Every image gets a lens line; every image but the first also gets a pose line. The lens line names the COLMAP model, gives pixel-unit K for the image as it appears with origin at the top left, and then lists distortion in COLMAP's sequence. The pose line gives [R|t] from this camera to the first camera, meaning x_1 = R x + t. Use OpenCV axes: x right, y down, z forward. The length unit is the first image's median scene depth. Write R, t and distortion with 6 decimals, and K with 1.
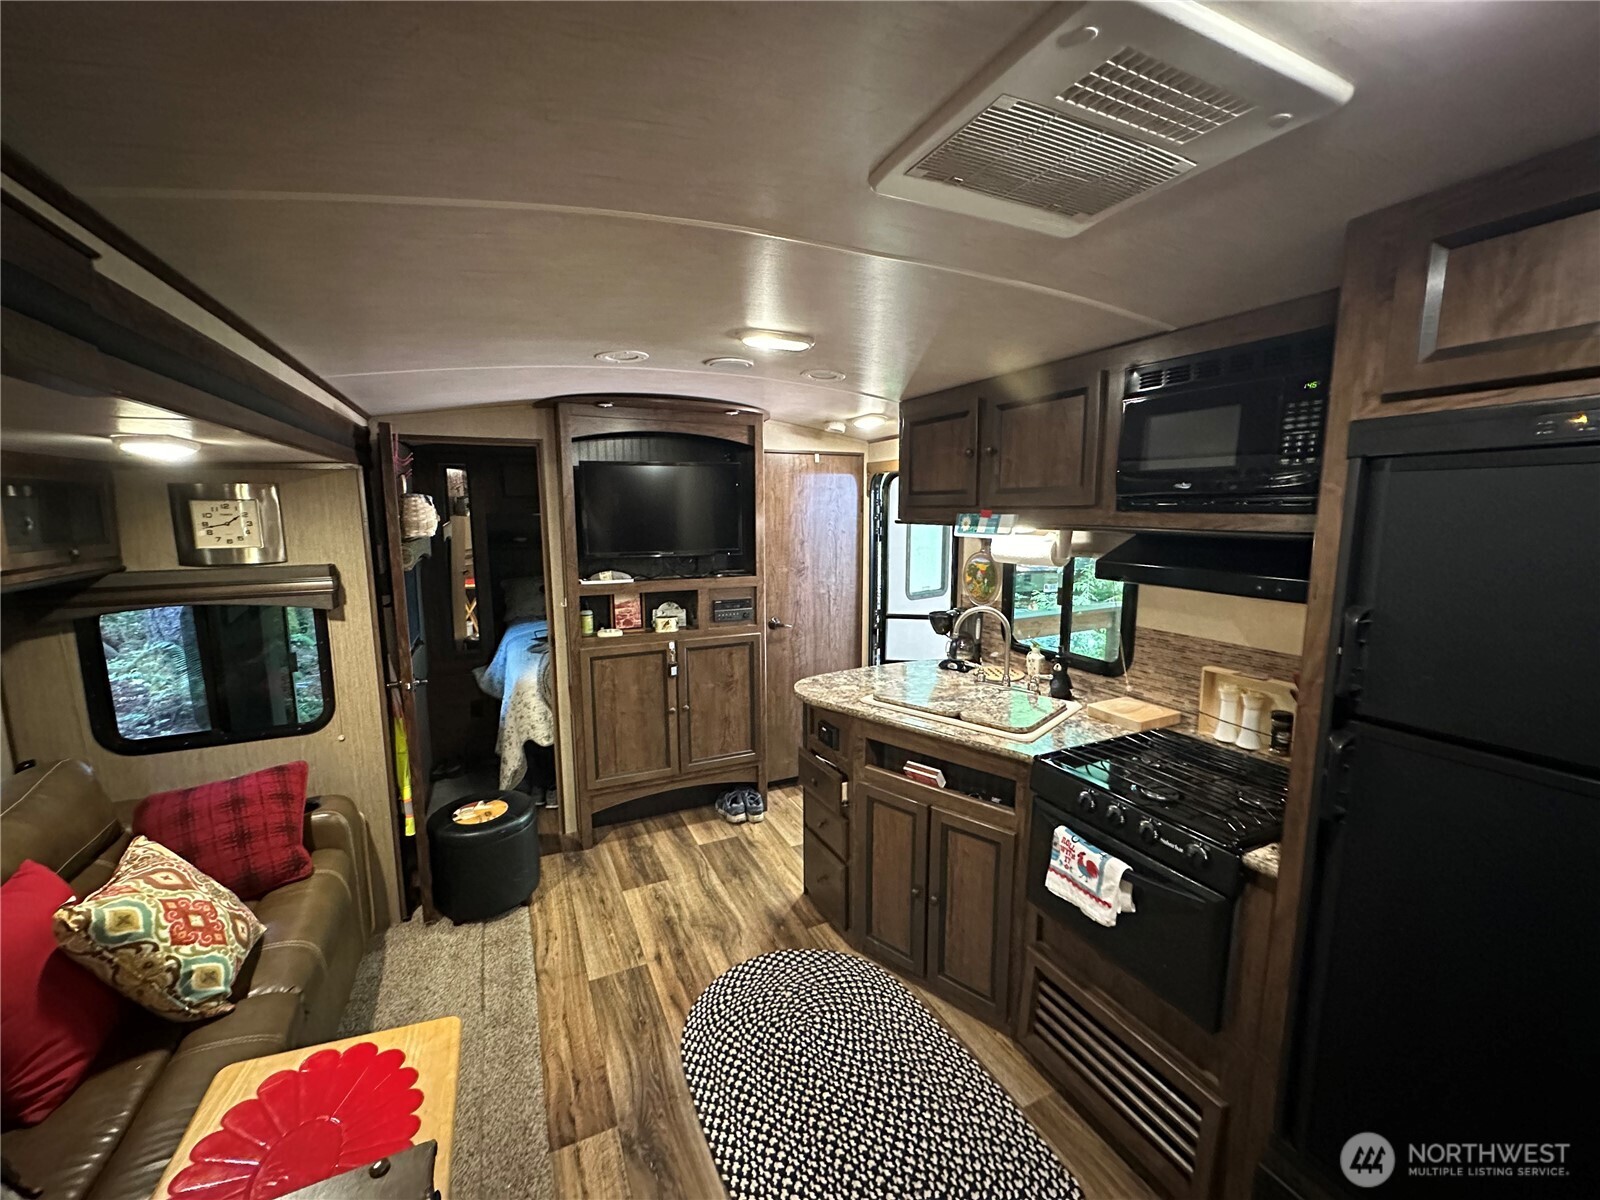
lens RADIAL K [[639.2, 0, 800.6], [0, 639.2, 602.5], [0, 0, 1]] dist [-0.002408, -0.000135]
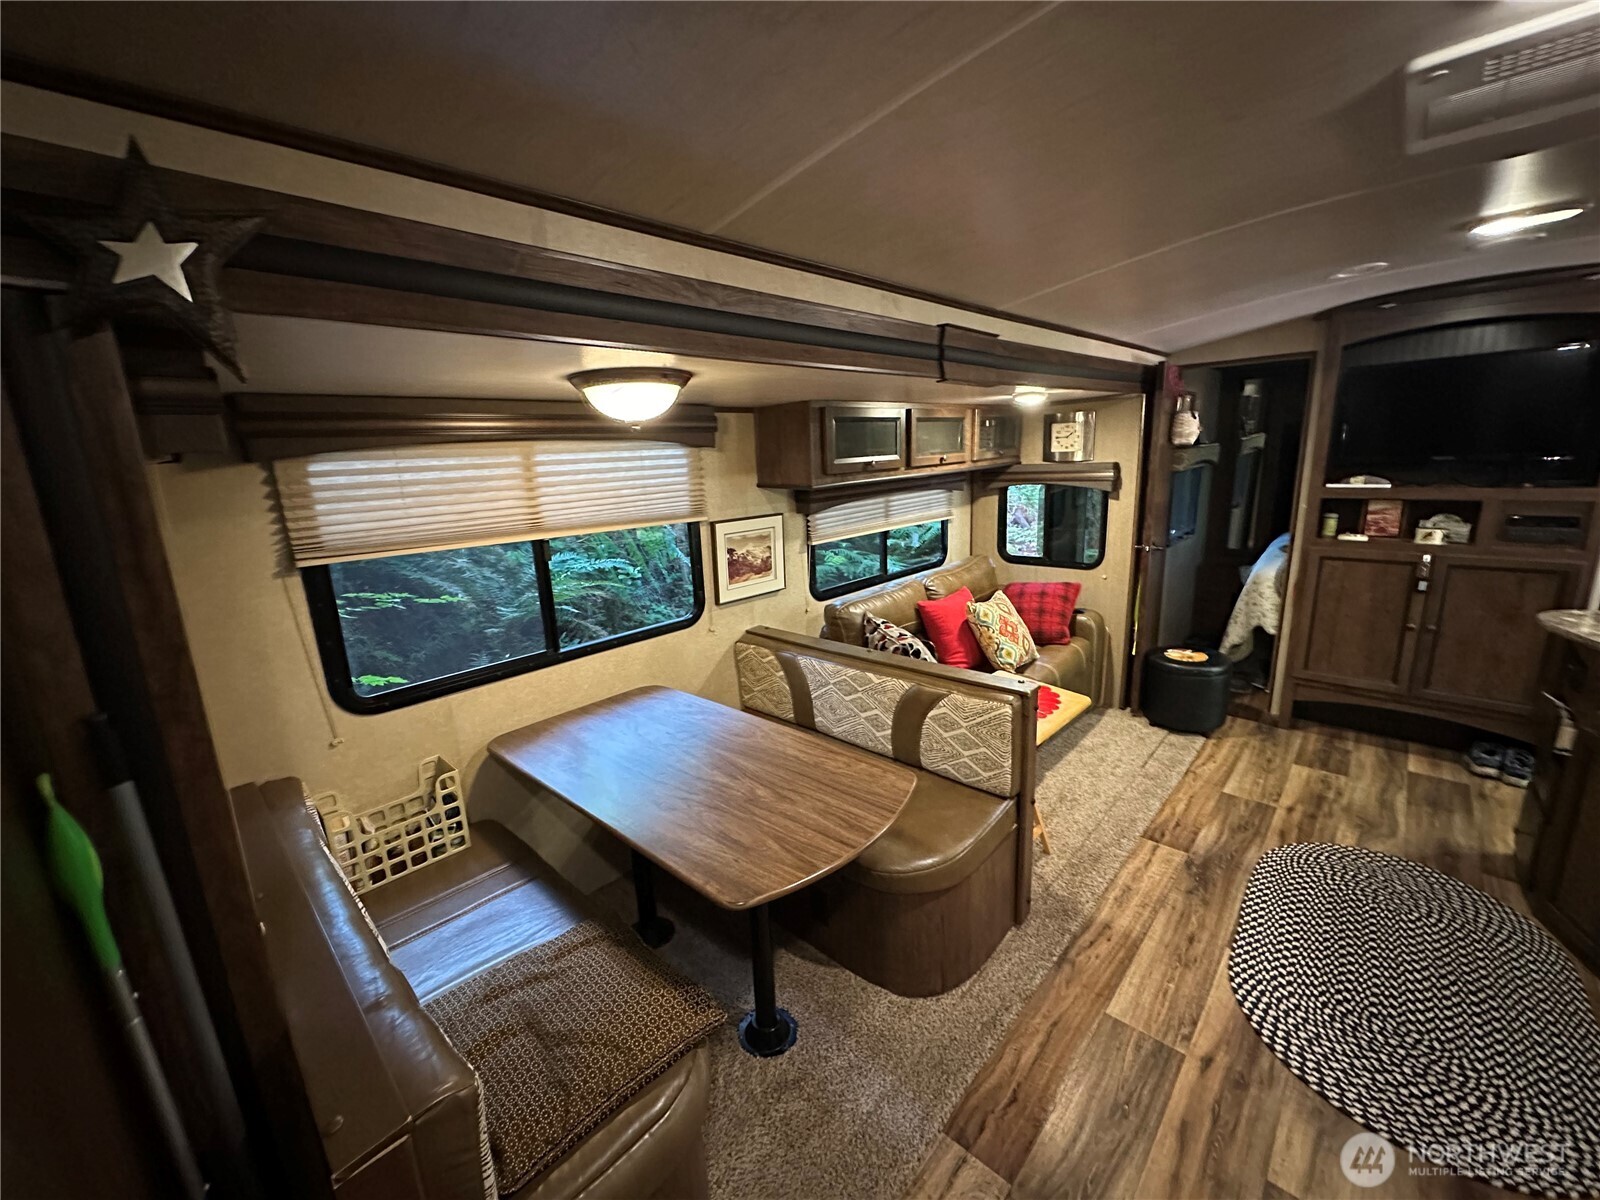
lens RADIAL K [[639.2, 0, 795.8], [0, 639.2, 599.5], [0, 0, 1]] dist [-0.002408, -0.000135]
pose [[0.362631, 0.199522, -0.910324, 0.396059], [-0.090224, 0.979741, 0.178796, 0.052006], [0.927555, 0.017296, 0.373286, -0.251890]]
